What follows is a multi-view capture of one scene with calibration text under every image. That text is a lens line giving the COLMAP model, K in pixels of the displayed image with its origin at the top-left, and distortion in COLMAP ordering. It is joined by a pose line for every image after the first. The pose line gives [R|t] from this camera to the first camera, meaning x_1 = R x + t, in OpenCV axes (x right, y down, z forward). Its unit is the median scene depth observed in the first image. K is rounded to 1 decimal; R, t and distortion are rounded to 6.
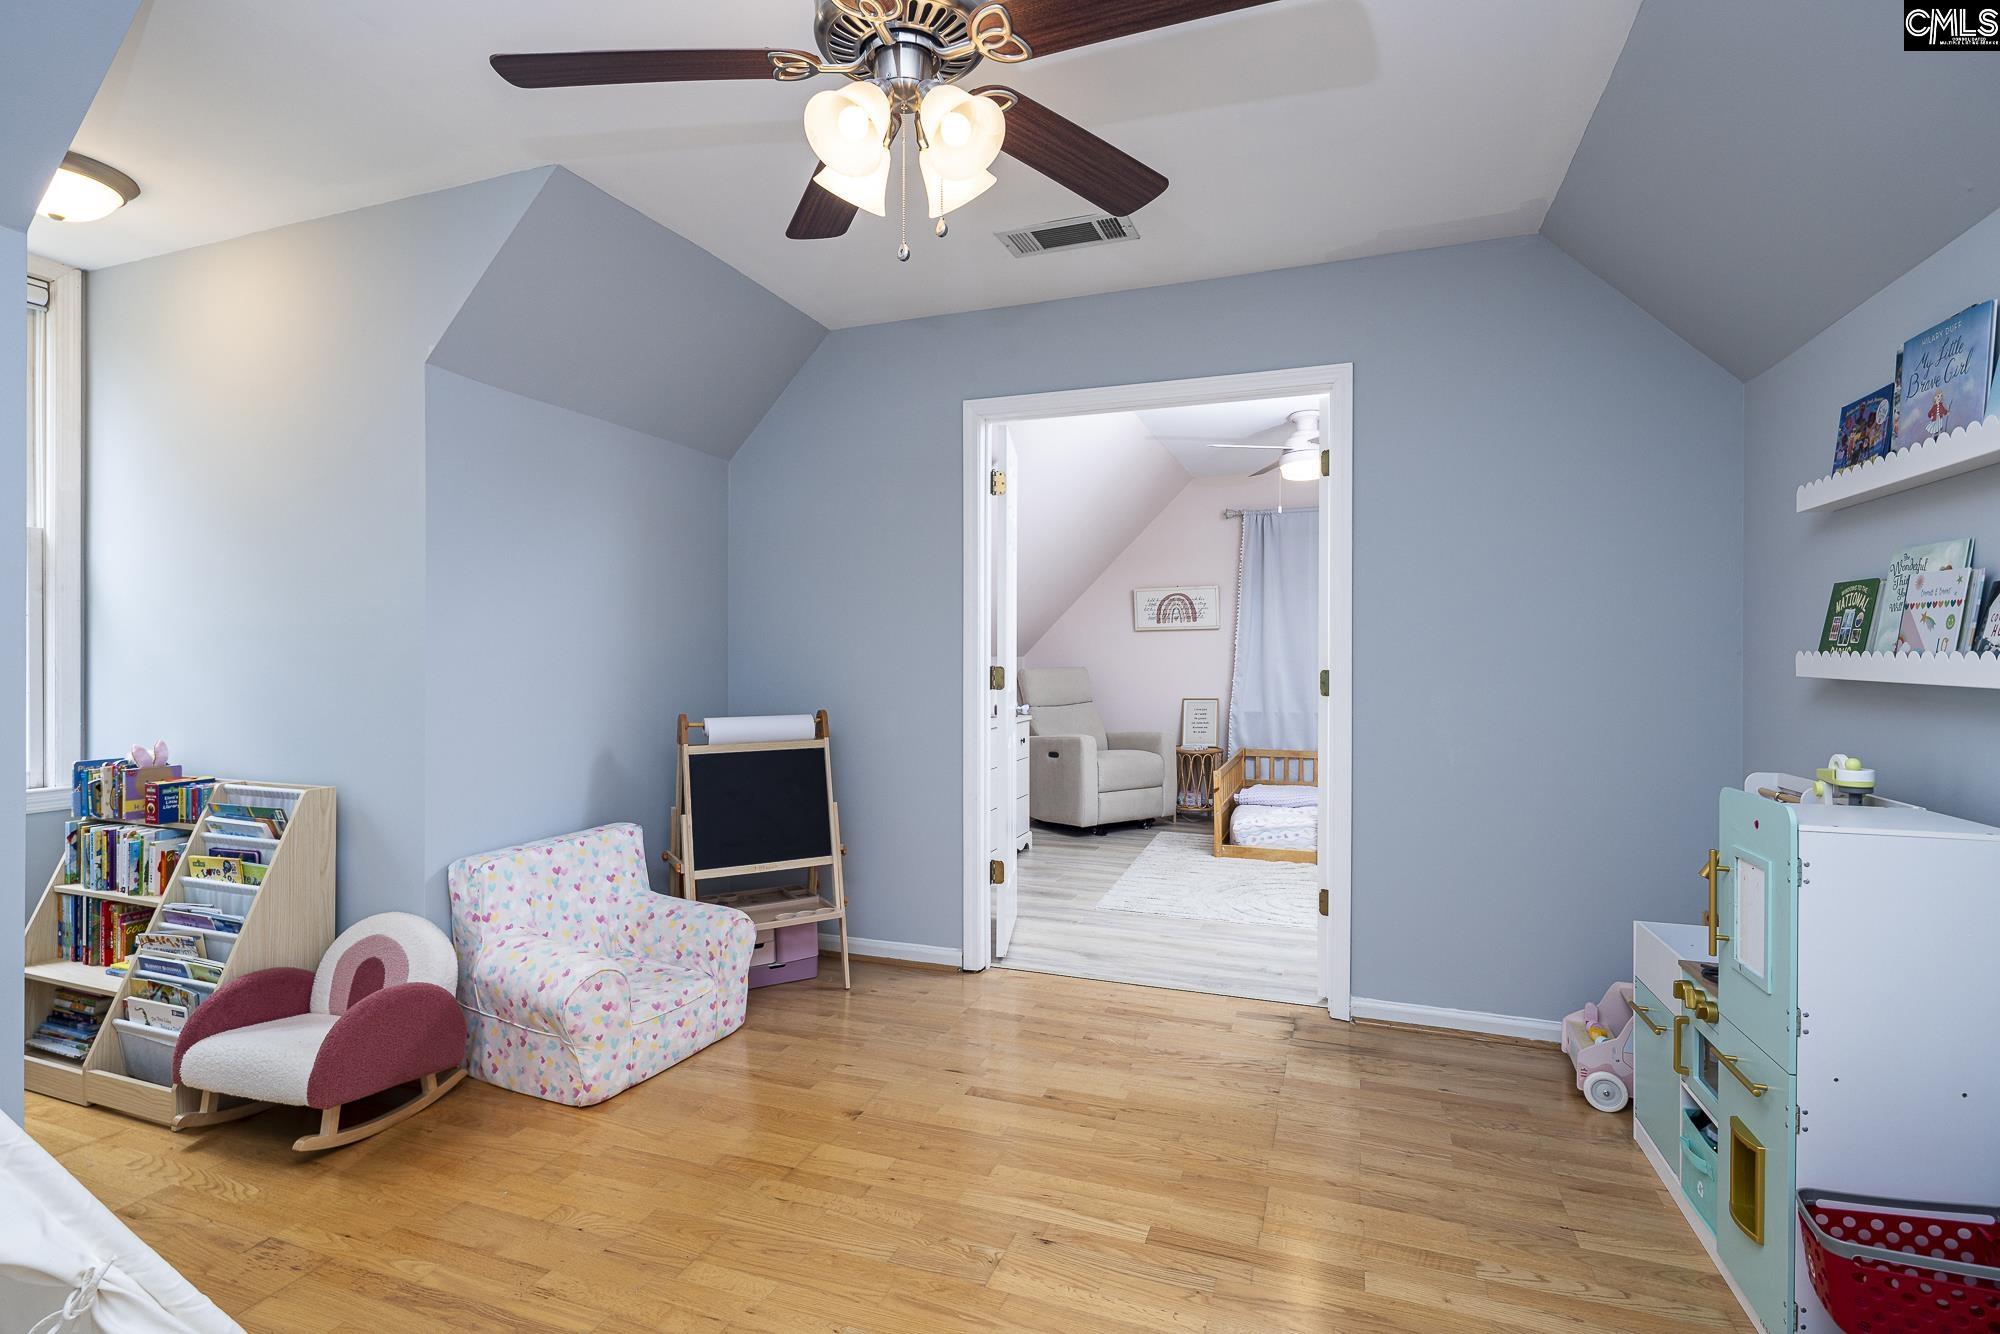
lens RADIAL K [[970.5, 0, 989.7], [0, 970.5, 656.4], [0, 0, 1]] dist [0.000760, -0.004627]
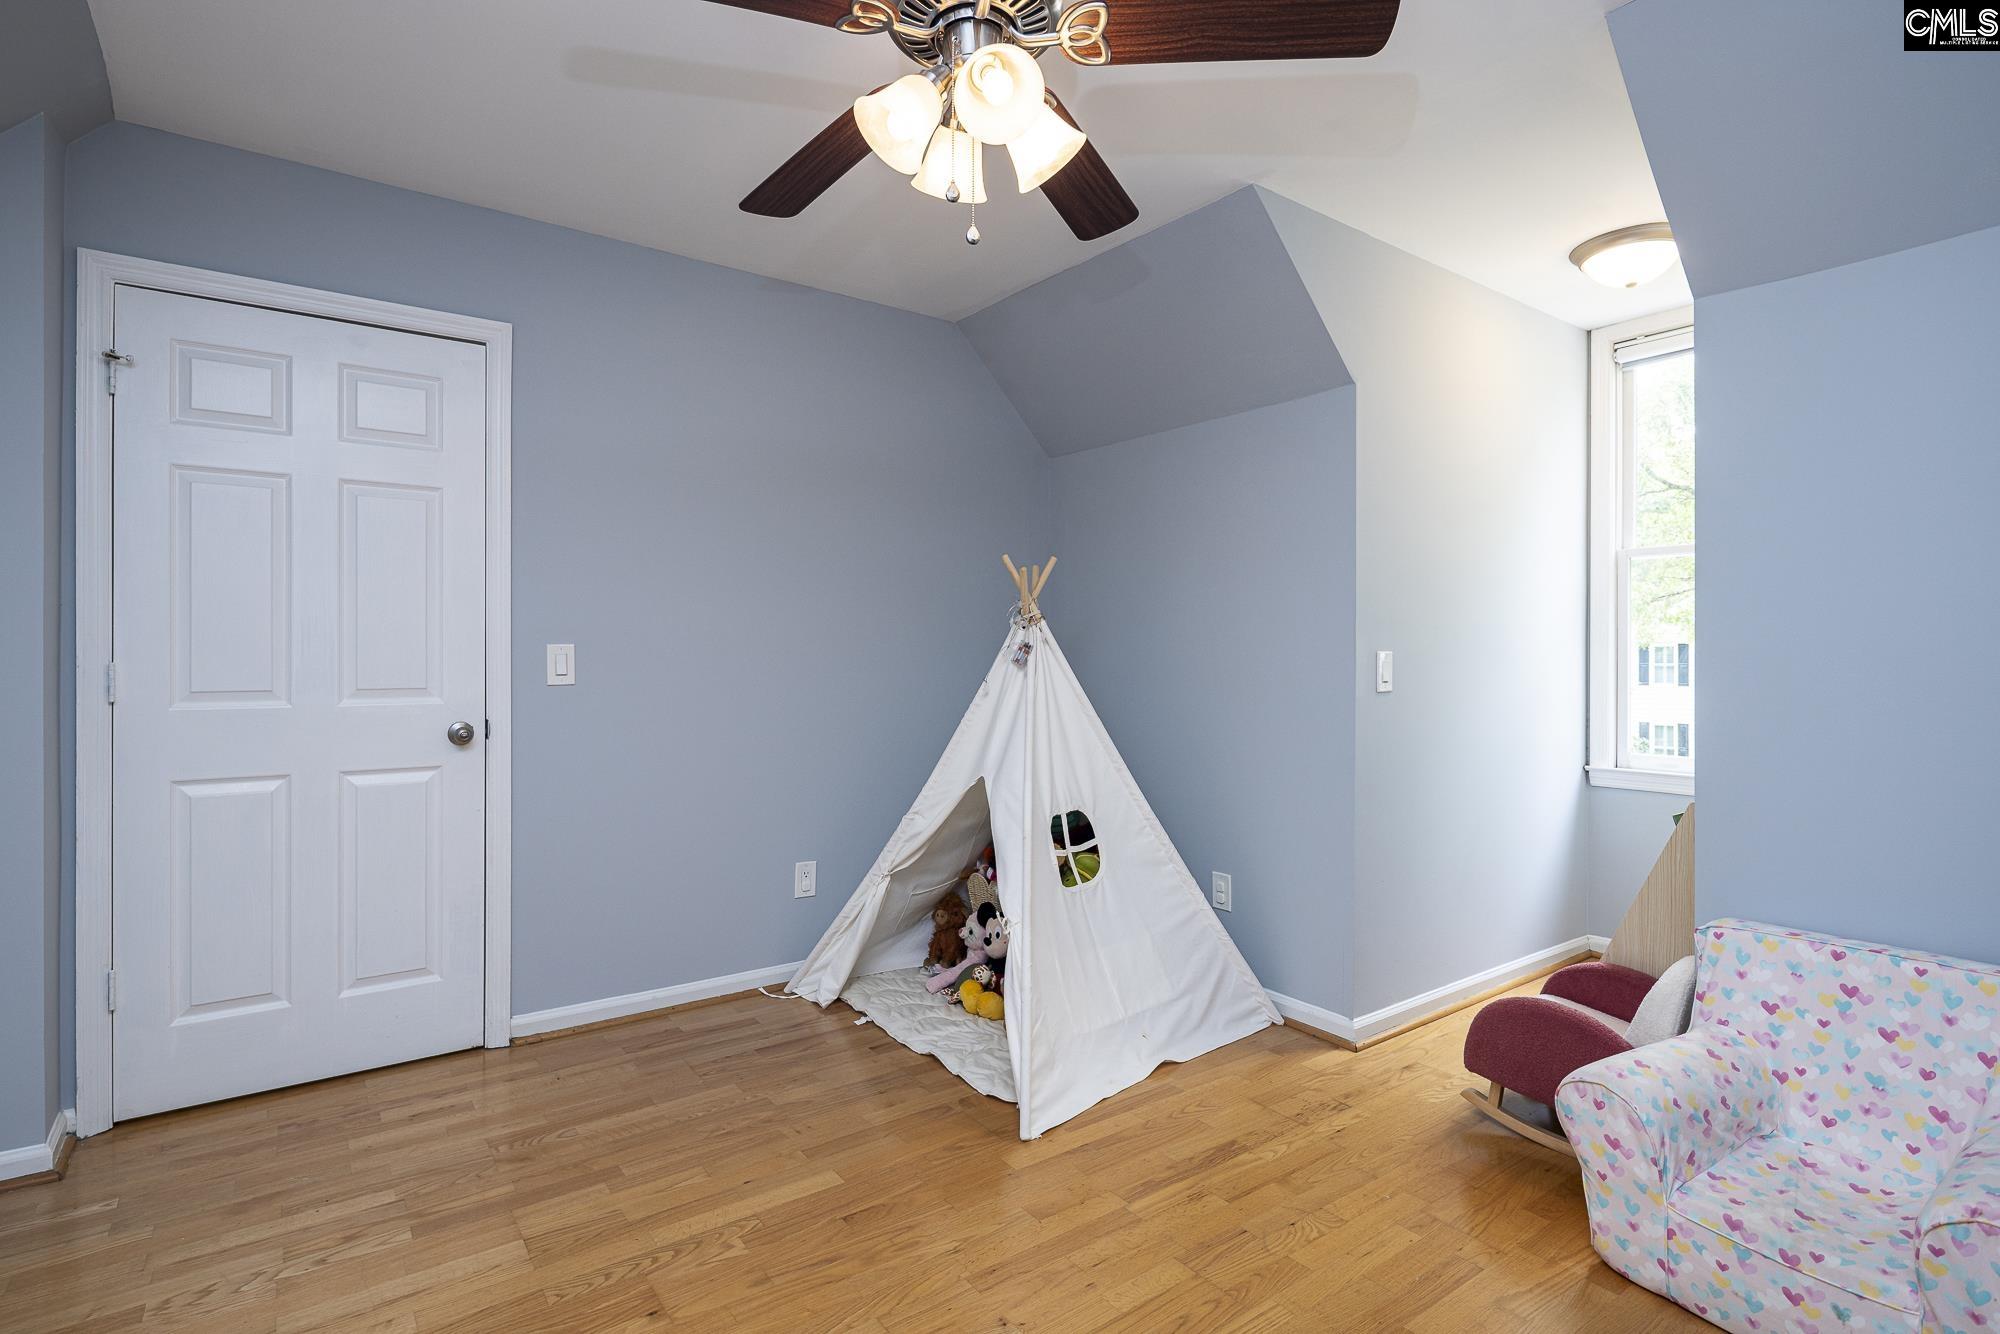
lens RADIAL K [[970.5, 0, 981.9], [0, 970.5, 659.5], [0, 0, 1]] dist [0.000760, -0.004627]
pose [[-0.563910, 0.011867, -0.825751, 0.171858], [0.005306, 0.999928, 0.010747, -0.003556], [0.825819, 0.001679, -0.563932, 0.378171]]
